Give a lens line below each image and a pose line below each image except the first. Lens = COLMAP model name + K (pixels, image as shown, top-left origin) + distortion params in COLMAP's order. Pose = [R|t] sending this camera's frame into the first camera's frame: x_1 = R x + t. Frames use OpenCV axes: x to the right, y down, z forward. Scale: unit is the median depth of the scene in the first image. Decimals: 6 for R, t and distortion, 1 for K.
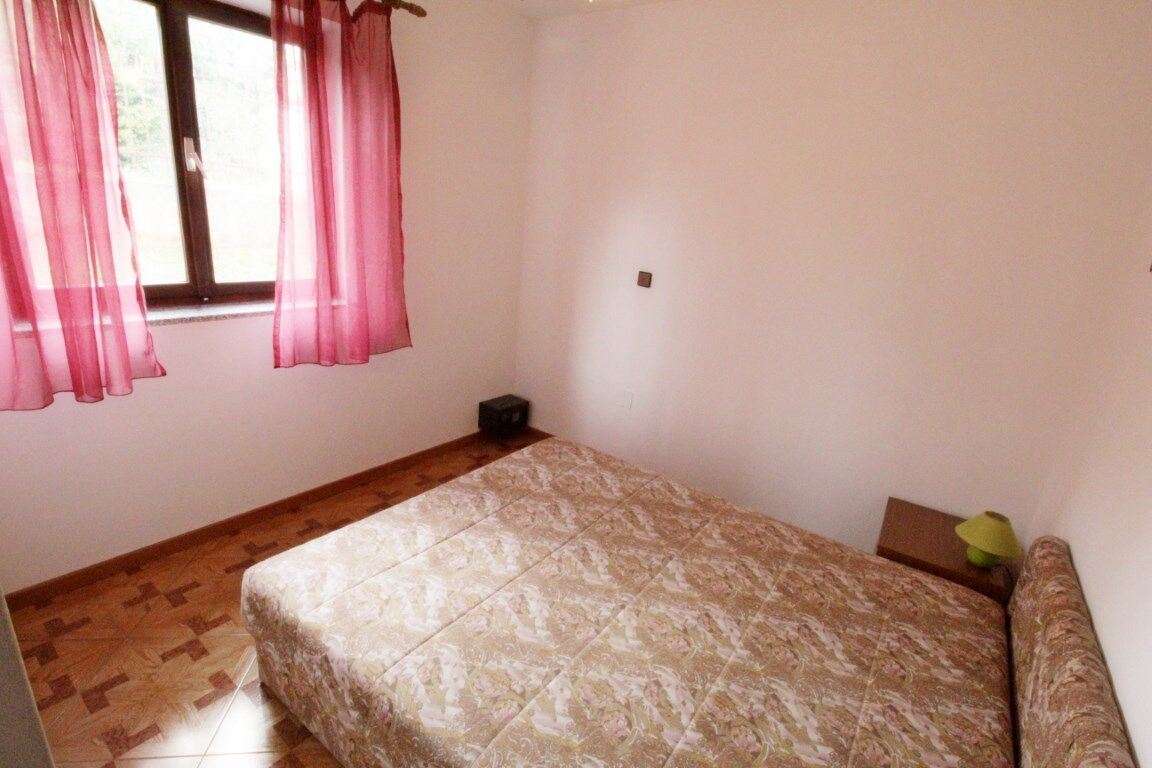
lens RADIAL K [[535.4, 0, 589.5], [0, 535.4, 381.6], [0, 0, 1]] dist [0.003380, -0.014227]
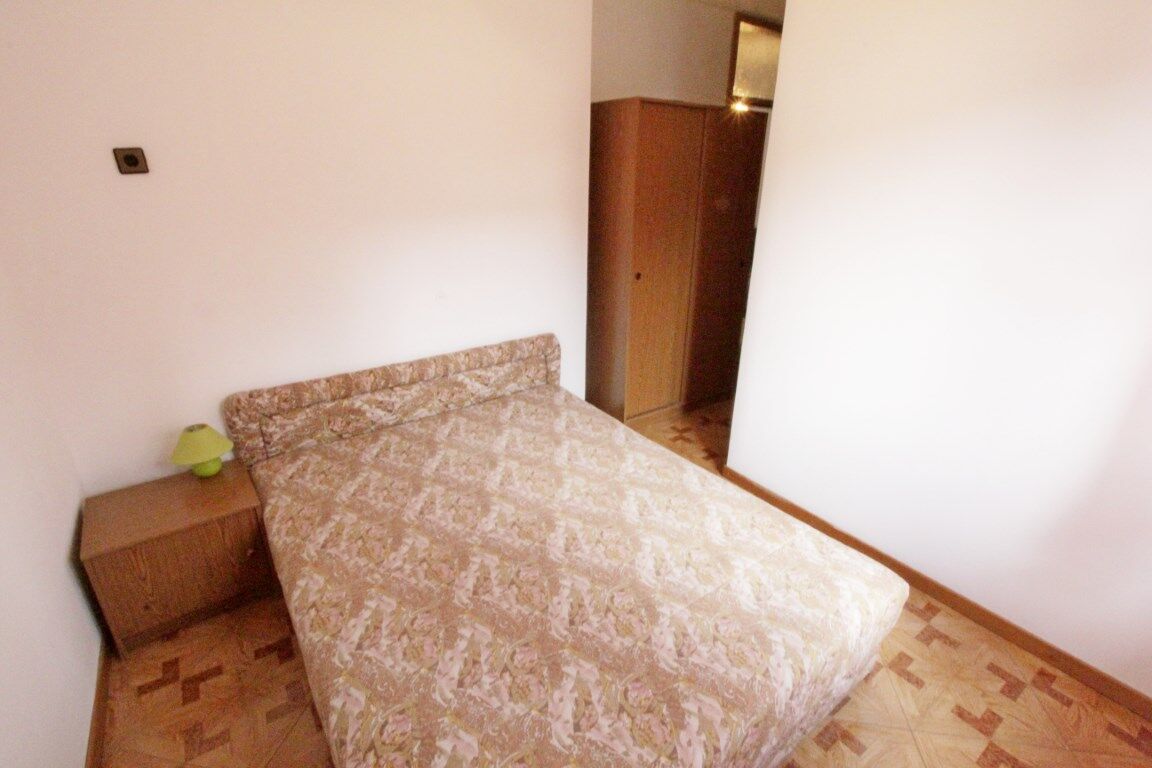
lens RADIAL K [[535.4, 0, 589.5], [0, 535.4, 381.6], [0, 0, 1]] dist [0.003380, -0.014227]
pose [[-0.944820, -0.216958, 0.245446, -0.244904], [-0.009896, 0.767811, 0.640600, -0.589303], [-0.327439, 0.602823, -0.727590, 1.728106]]
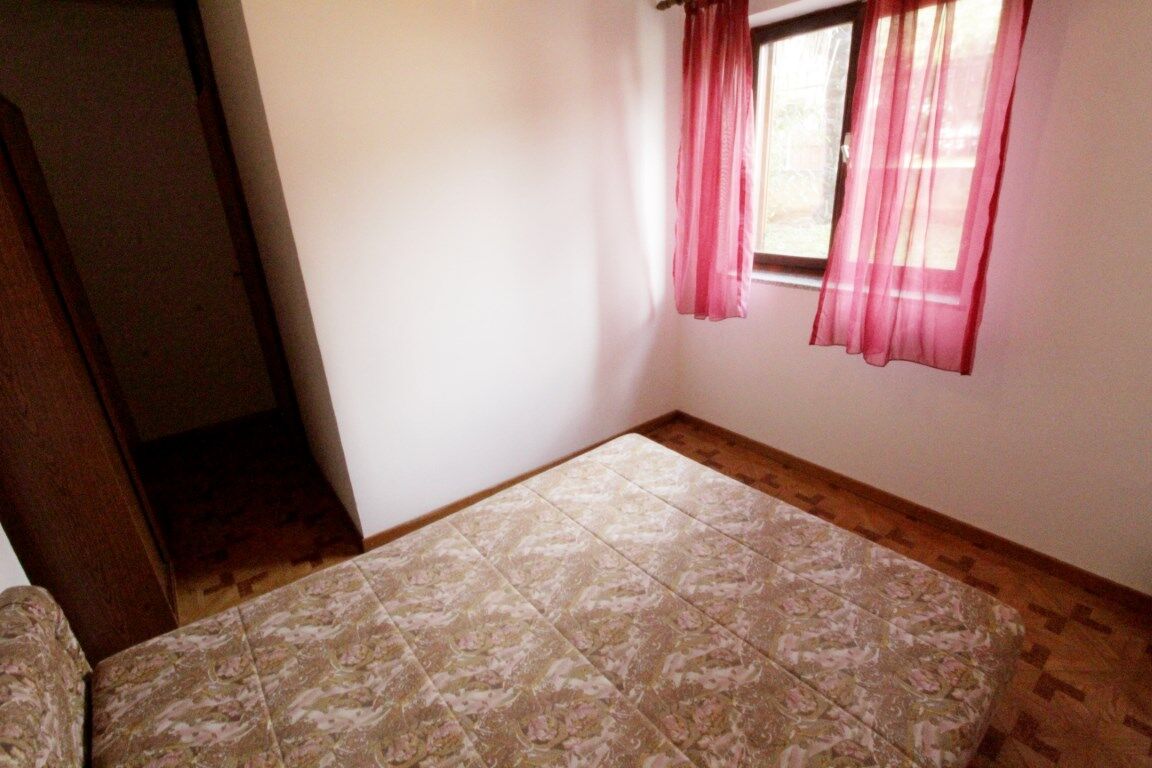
lens RADIAL K [[539.3, 0, 590.5], [0, 539.3, 381.3], [0, 0, 1]] dist [0.004353, -0.015113]
pose [[-0.266288, 0.266115, -0.926431, 0.805875], [-0.268316, 0.902680, 0.336416, -0.277520], [0.925796, 0.338159, -0.168970, 1.112612]]
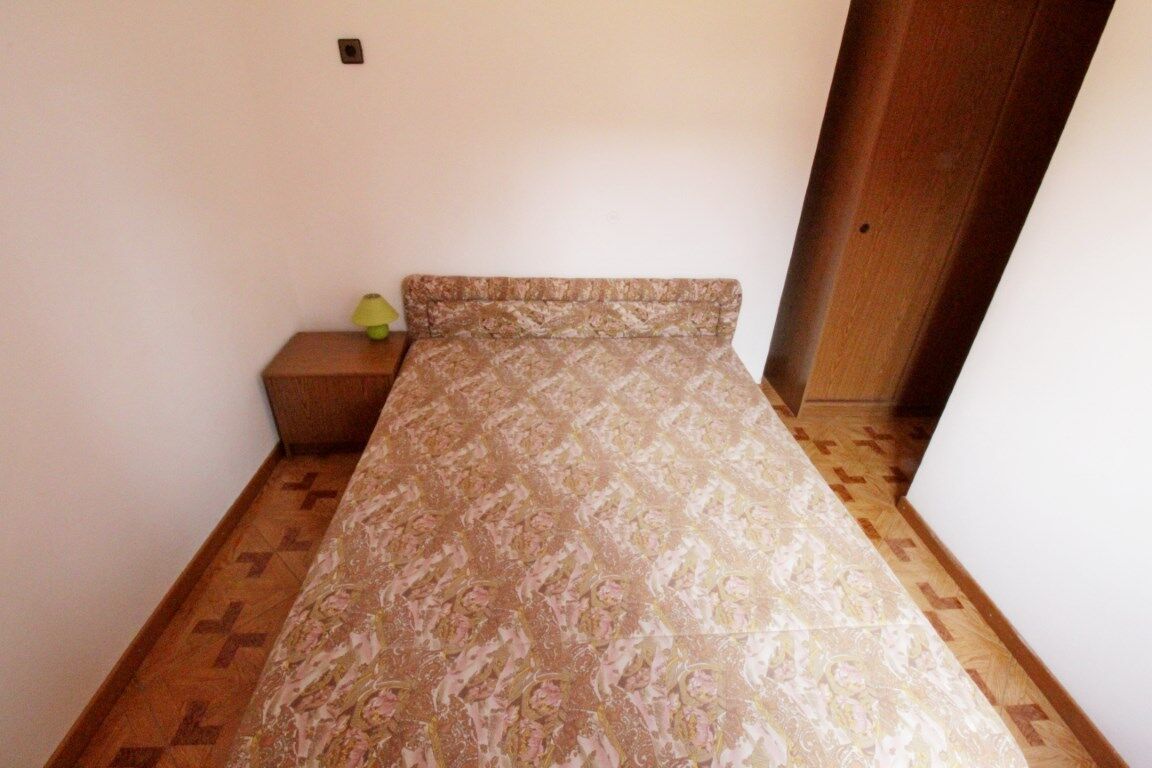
lens RADIAL K [[535.4, 0, 589.5], [0, 535.4, 381.6], [0, 0, 1]] dist [0.003380, -0.014227]
pose [[-0.635051, -0.483126, 0.602744, -0.470349], [0.126205, 0.704906, 0.697983, -0.484135], [-0.762091, 0.519324, -0.386678, 1.422287]]
